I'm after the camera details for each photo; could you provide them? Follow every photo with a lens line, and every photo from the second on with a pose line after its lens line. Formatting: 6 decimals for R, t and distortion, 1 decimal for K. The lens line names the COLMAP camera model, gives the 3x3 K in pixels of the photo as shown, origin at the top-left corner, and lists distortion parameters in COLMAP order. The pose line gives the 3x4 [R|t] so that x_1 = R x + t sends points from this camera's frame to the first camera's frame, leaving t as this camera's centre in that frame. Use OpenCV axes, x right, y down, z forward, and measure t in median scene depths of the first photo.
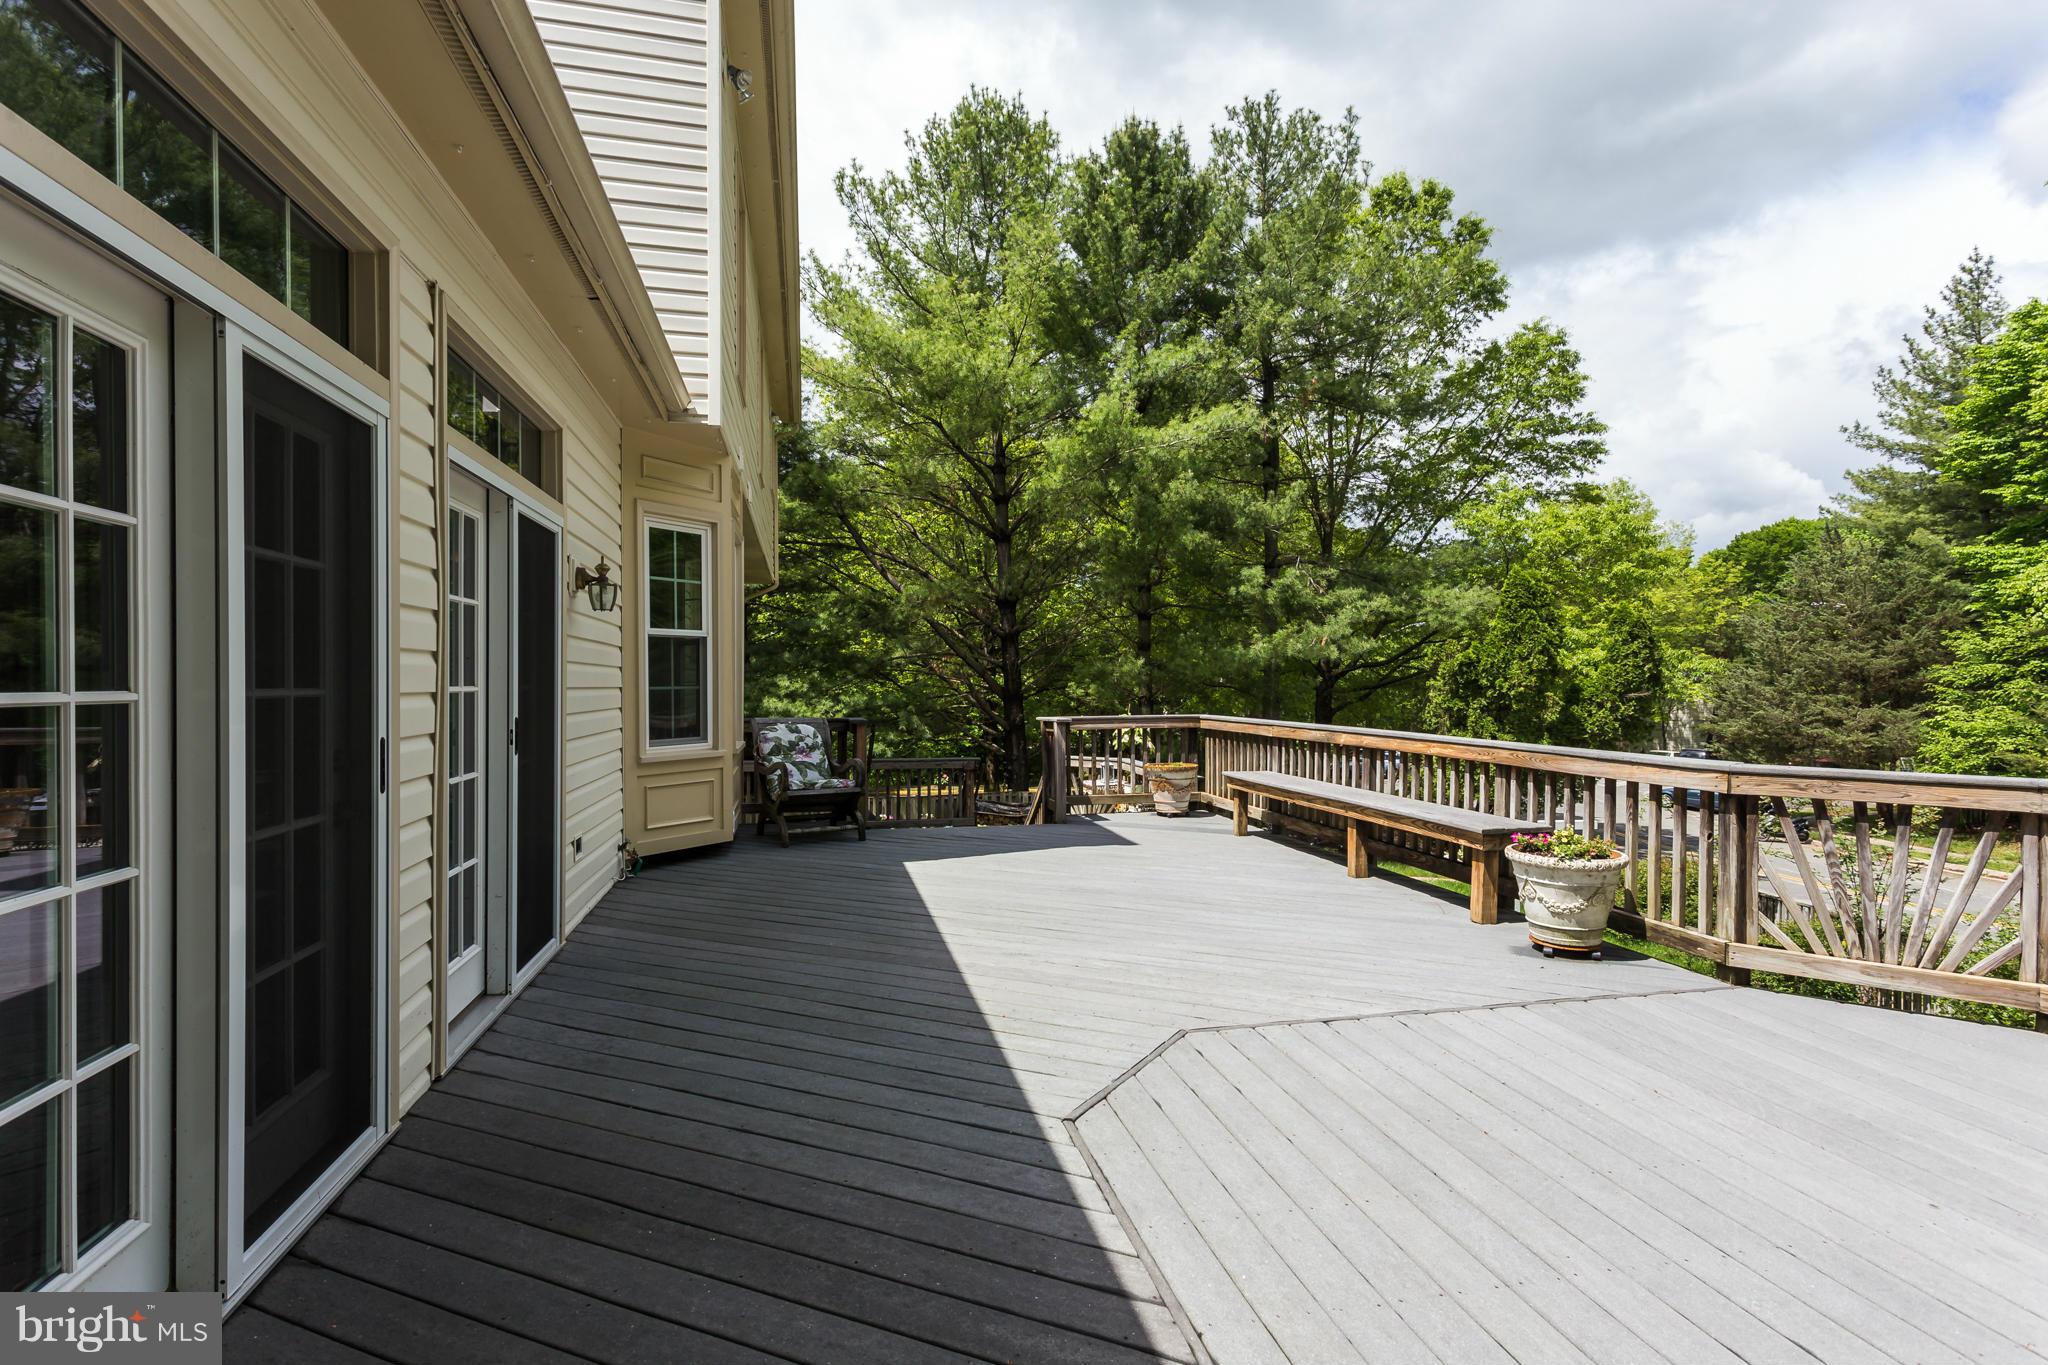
lens RADIAL K [[966.8, 0, 1024.0], [0, 966.8, 682.5], [0, 0, 1]] dist [0.010546, -0.000757]
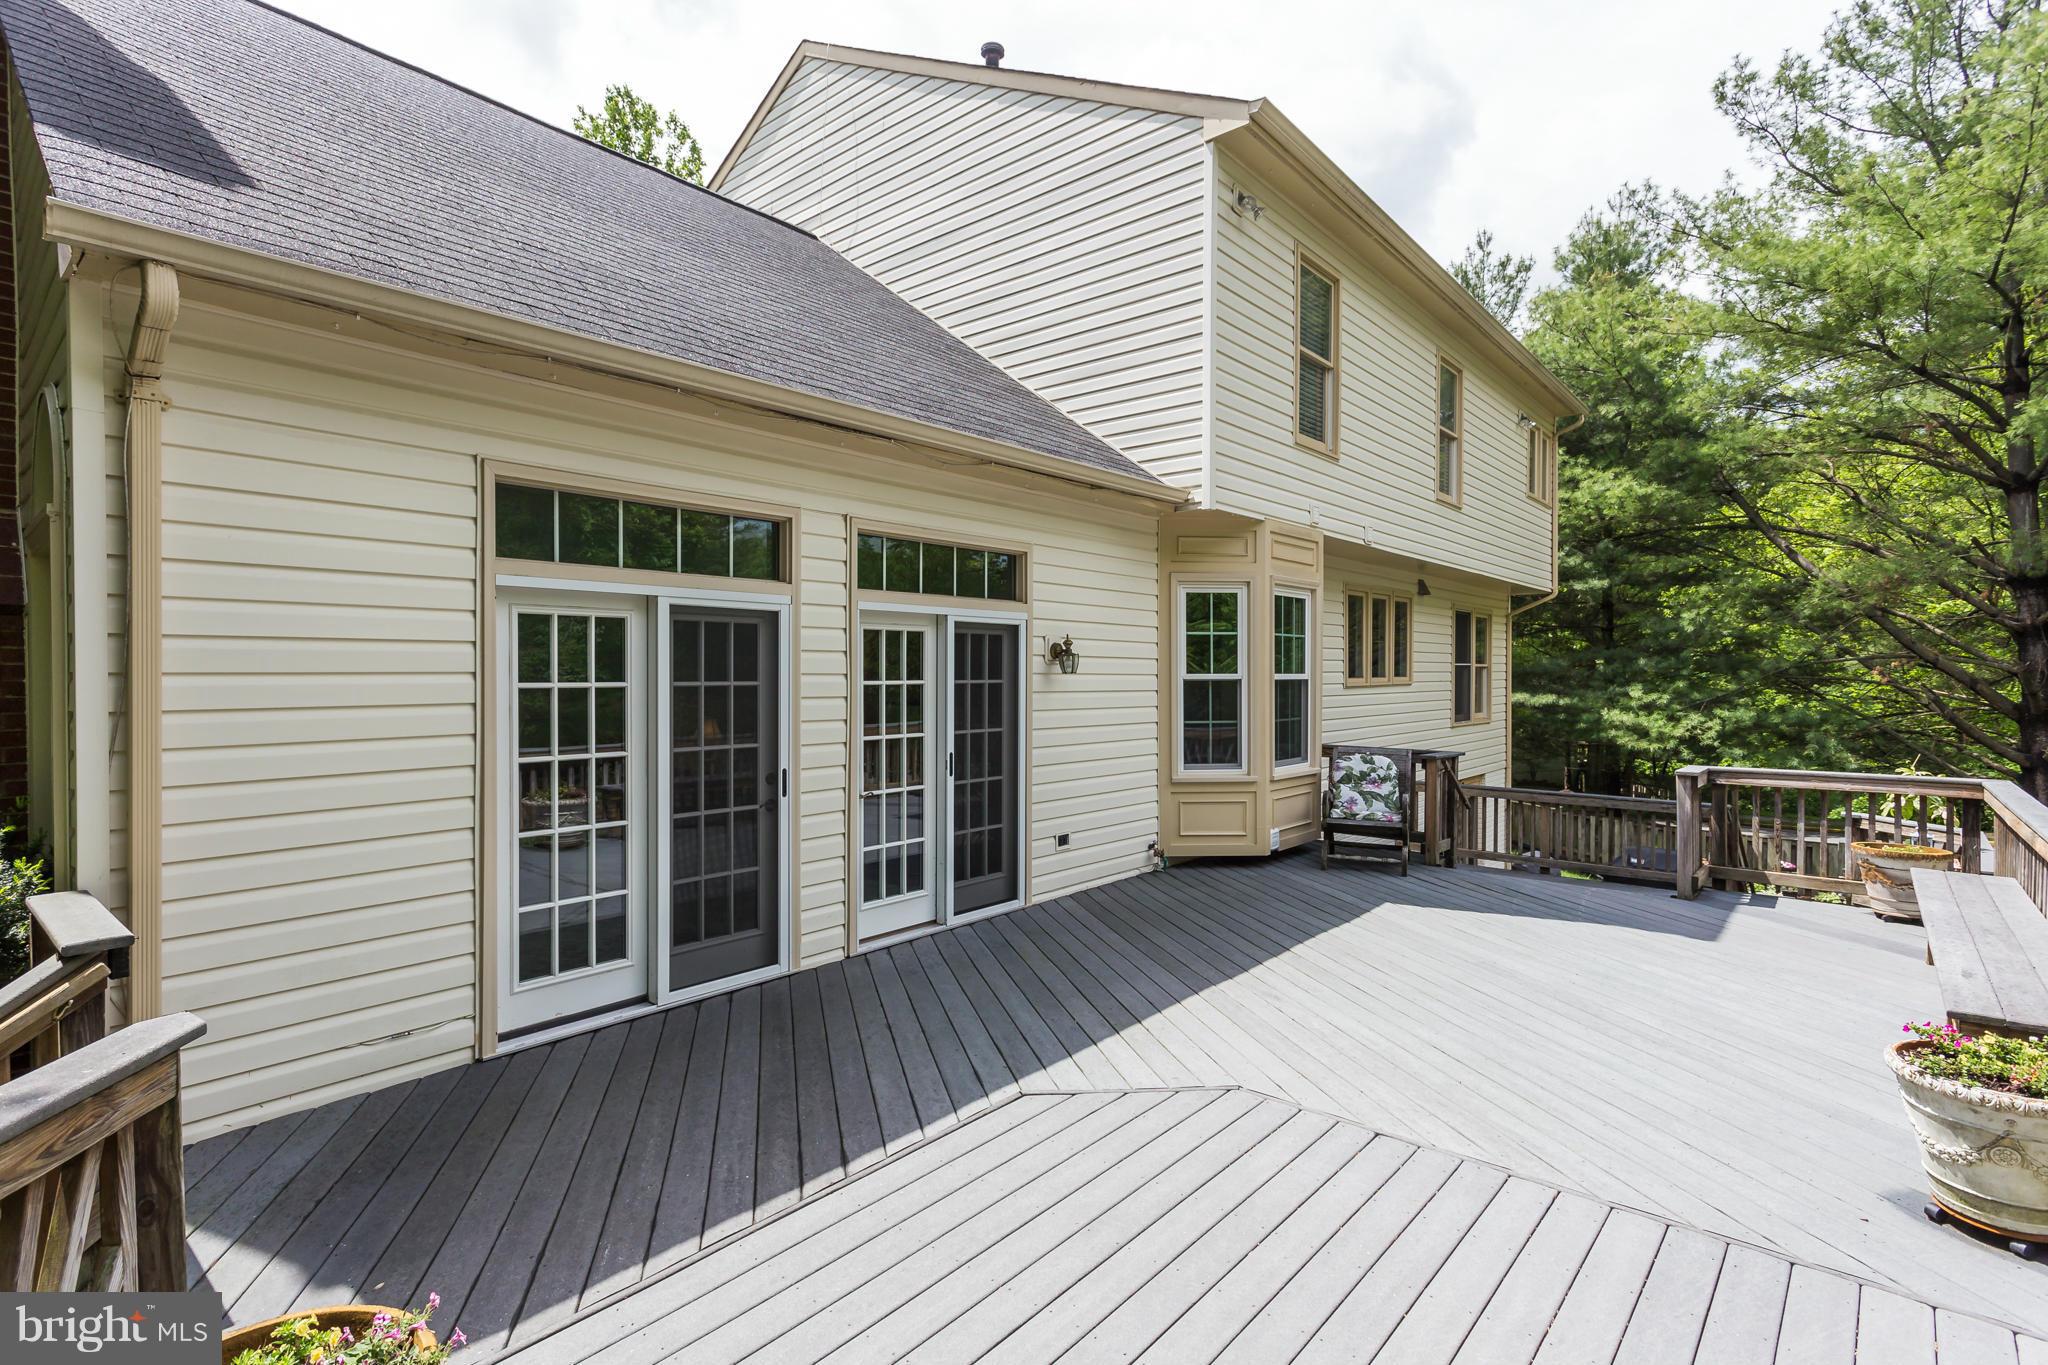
lens RADIAL K [[966.8, 0, 1024.0], [0, 966.8, 682.5], [0, 0, 1]] dist [0.010546, -0.000757]
pose [[0.598932, 0.007147, -0.800768, 0.680789], [-0.002737, 0.999973, 0.006878, -0.075574], [0.800795, -0.001928, 0.598935, 0.124982]]
